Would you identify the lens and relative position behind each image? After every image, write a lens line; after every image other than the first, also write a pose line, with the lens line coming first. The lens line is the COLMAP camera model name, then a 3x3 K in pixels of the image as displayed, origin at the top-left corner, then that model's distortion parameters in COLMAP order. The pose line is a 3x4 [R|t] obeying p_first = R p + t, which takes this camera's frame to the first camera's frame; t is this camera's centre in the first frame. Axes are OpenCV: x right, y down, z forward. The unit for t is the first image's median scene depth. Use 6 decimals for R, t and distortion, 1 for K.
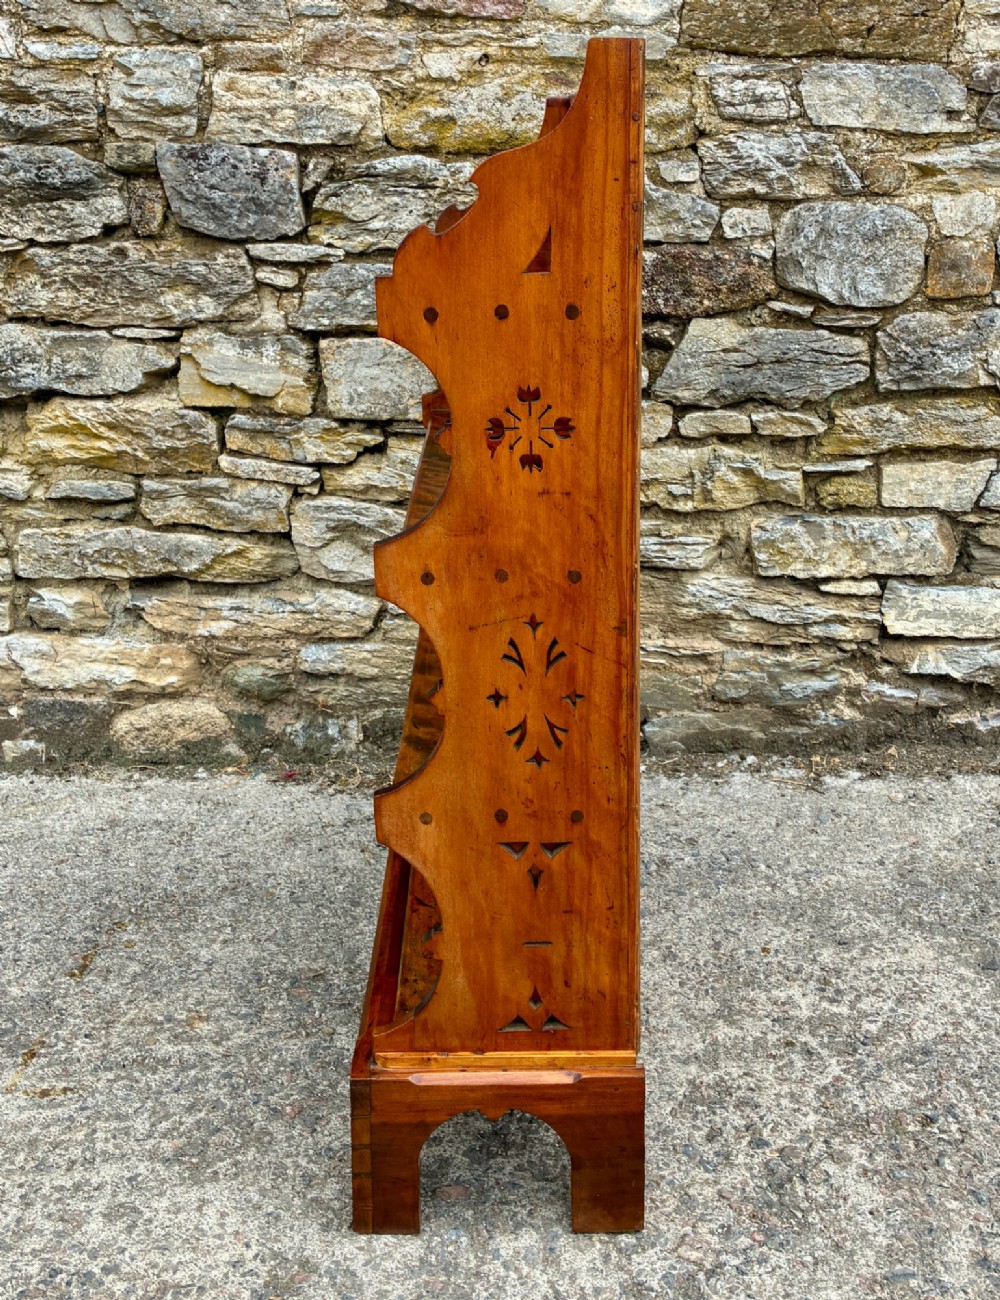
lens RADIAL K [[1332.5, 0, 492.1], [0, 1332.5, 509.3], [0, 0, 1]] dist [0.026048, 0.000000]
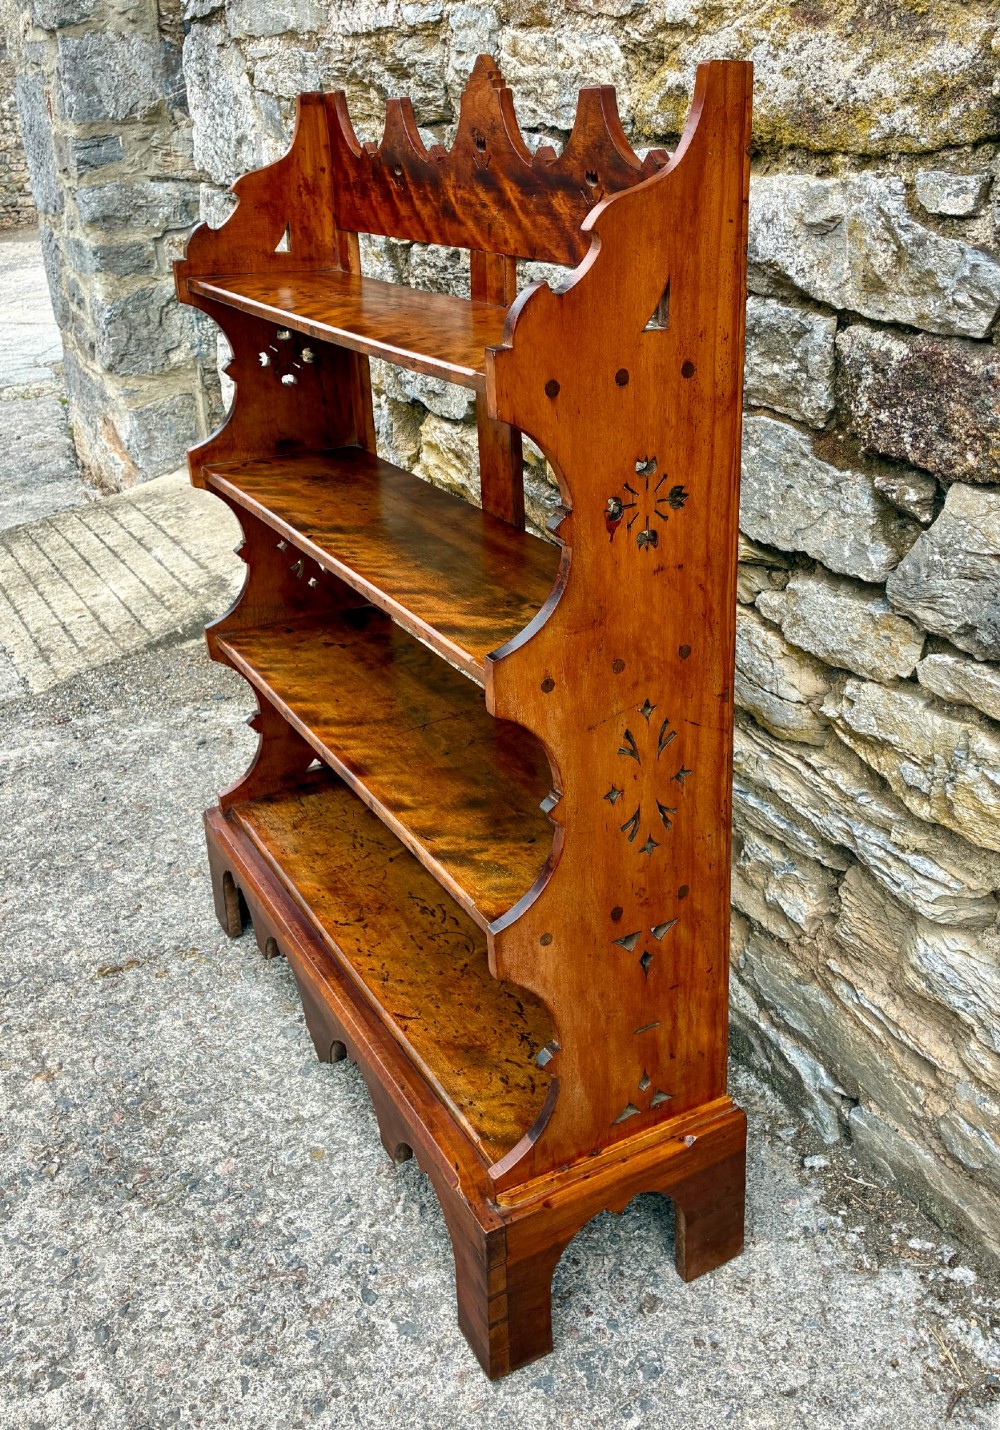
lens RADIAL K [[1321.7, 0, 559.5], [0, 1321.7, 625.2], [0, 0, 1]] dist [0.021217, 0.000000]
pose [[0.512794, 0.311077, -0.800171, 0.507159], [-0.181925, 0.950251, 0.252835, -0.195093], [0.839015, 0.015918, 0.543876, 0.599062]]
